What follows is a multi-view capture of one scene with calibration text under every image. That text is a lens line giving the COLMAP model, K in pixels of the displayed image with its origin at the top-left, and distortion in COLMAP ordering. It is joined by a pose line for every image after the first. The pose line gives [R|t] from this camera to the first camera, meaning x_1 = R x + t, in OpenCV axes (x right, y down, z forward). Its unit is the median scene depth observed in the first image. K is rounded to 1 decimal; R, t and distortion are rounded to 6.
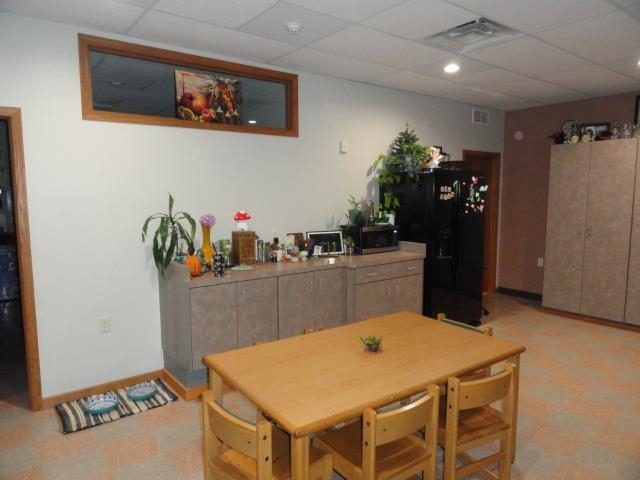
lens RADIAL K [[446.4, 0, 319.3], [0, 446.4, 240.2], [0, 0, 1]] dist [-0.008446, 0.004120]
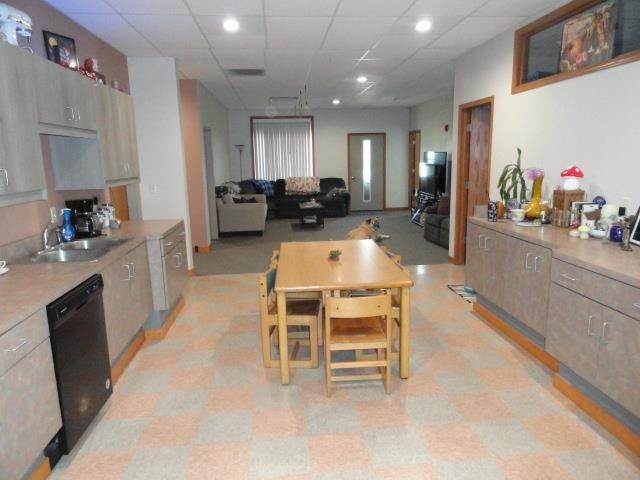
lens RADIAL K [[446.4, 0, 321.1], [0, 446.4, 237.7], [0, 0, 1]] dist [-0.008446, 0.004120]
pose [[-0.527832, 0.170813, -0.831995, 0.756520], [-0.062709, 0.969058, 0.238736, -0.097535], [0.847031, 0.178186, -0.500788, 0.942604]]
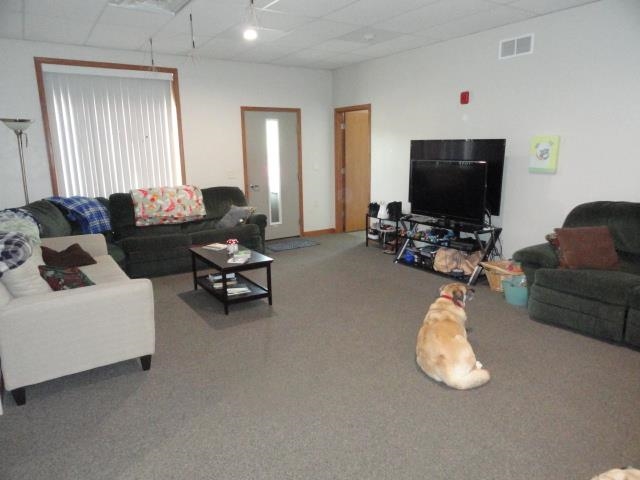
lens RADIAL K [[446.4, 0, 321.5], [0, 446.4, 240.4], [0, 0, 1]] dist [-0.008446, 0.004120]
pose [[-0.071869, 0.213898, -0.974209, 0.150222], [-0.088881, 0.971475, 0.219854, -0.025103], [0.993446, 0.102389, -0.050807, 0.308413]]
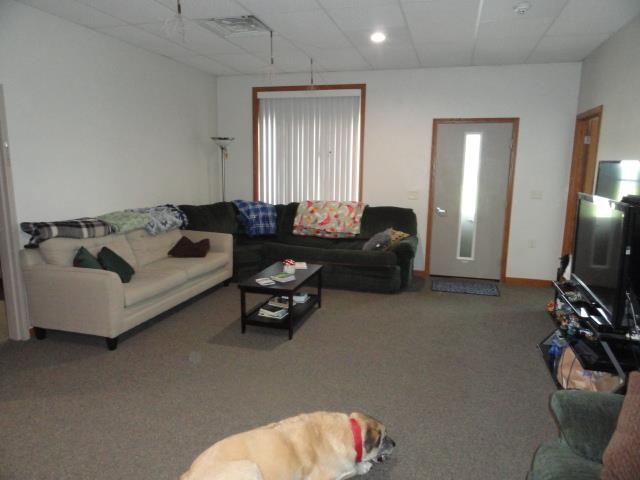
lens RADIAL K [[446.4, 0, 317.7], [0, 446.4, 238.3], [0, 0, 1]] dist [-0.008446, 0.004120]
pose [[-0.810895, 0.094373, -0.577531, -0.171551], [-0.070607, 0.963922, 0.256650, -0.064465], [0.580916, 0.248894, -0.774976, 0.658849]]
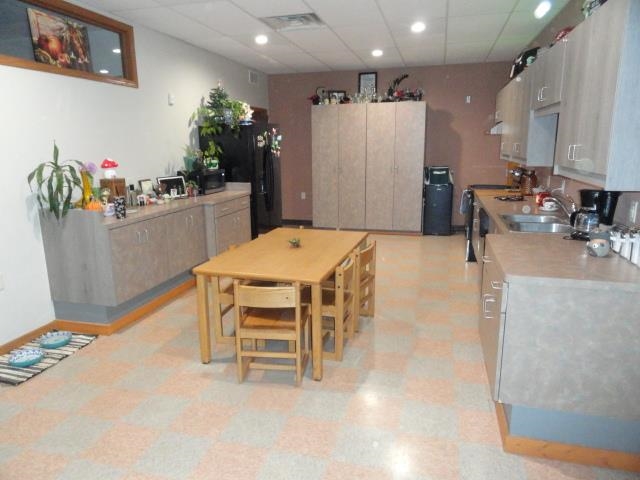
lens RADIAL K [[446.4, 0, 317.9], [0, 446.4, 240.4], [0, 0, 1]] dist [-0.008446, 0.004120]
pose [[0.794715, -0.133668, 0.592082, -0.384408], [0.072512, 0.989372, 0.126033, 0.024700], [-0.602636, -0.057227, 0.795962, -0.119092]]
